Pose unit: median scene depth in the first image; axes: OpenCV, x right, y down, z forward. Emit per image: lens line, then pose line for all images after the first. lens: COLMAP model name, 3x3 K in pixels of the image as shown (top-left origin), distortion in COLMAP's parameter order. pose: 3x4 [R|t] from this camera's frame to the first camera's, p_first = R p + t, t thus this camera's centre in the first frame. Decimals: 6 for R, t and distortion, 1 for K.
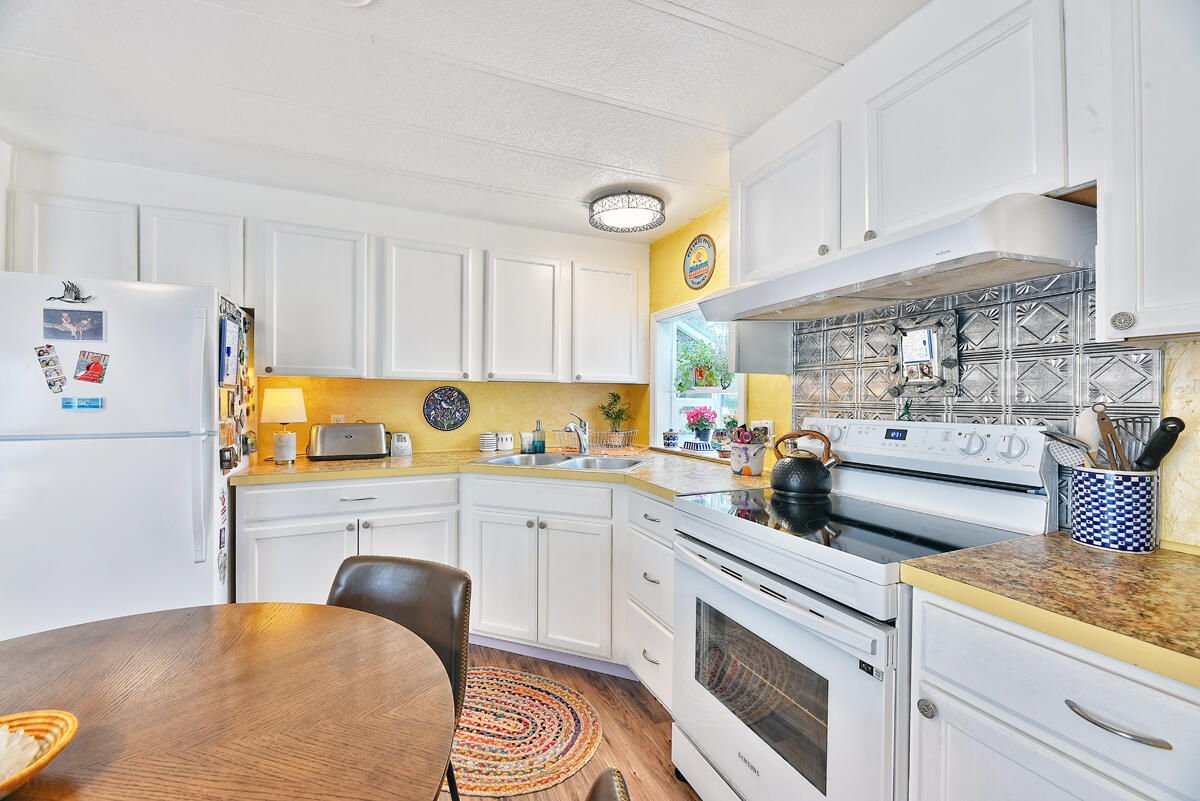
lens RADIAL K [[477.0, 0, 579.3], [0, 477.0, 396.6], [0, 0, 1]] dist [0.001472, 0.000122]
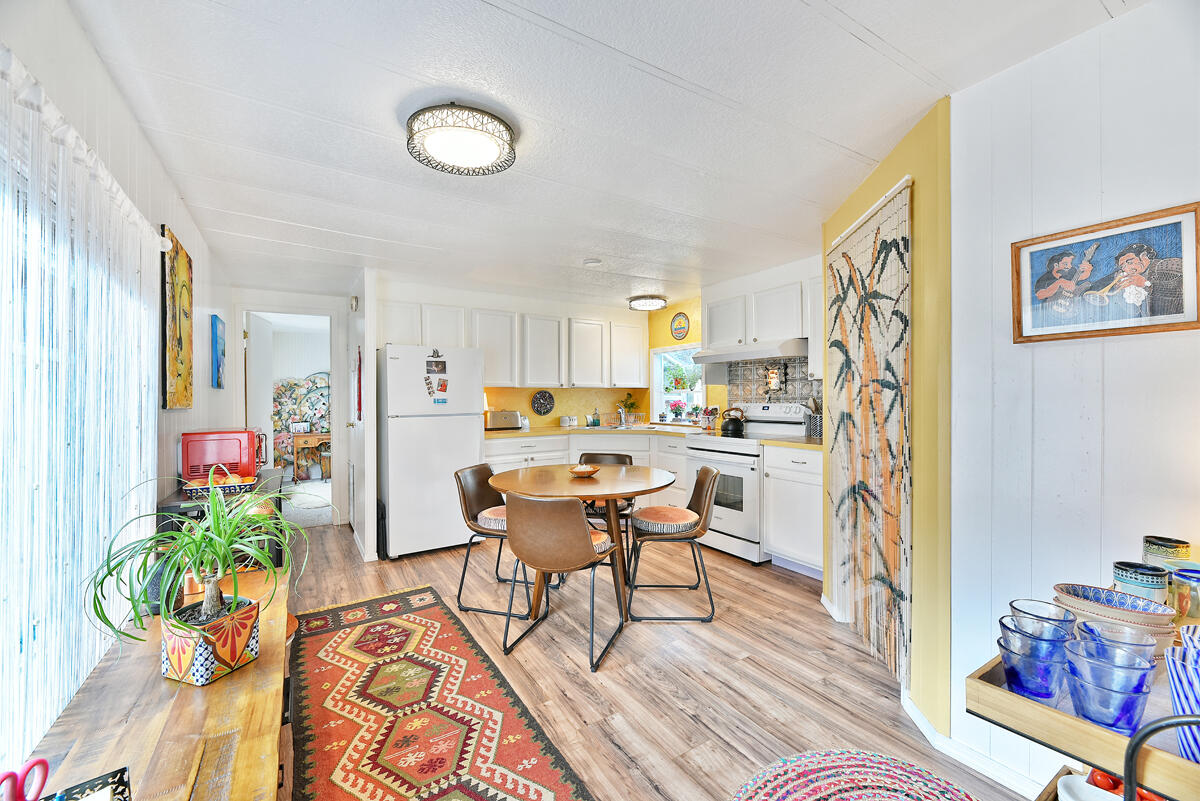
lens RADIAL K [[478.3, 0, 583.7], [0, 478.3, 395.8], [0, 0, 1]] dist [0.090175, -0.000032]
pose [[0.987374, -0.012169, 0.157938, -0.514730], [0.011471, 0.999920, 0.005333, -0.011545], [-0.157990, -0.003454, 0.987435, -1.008355]]
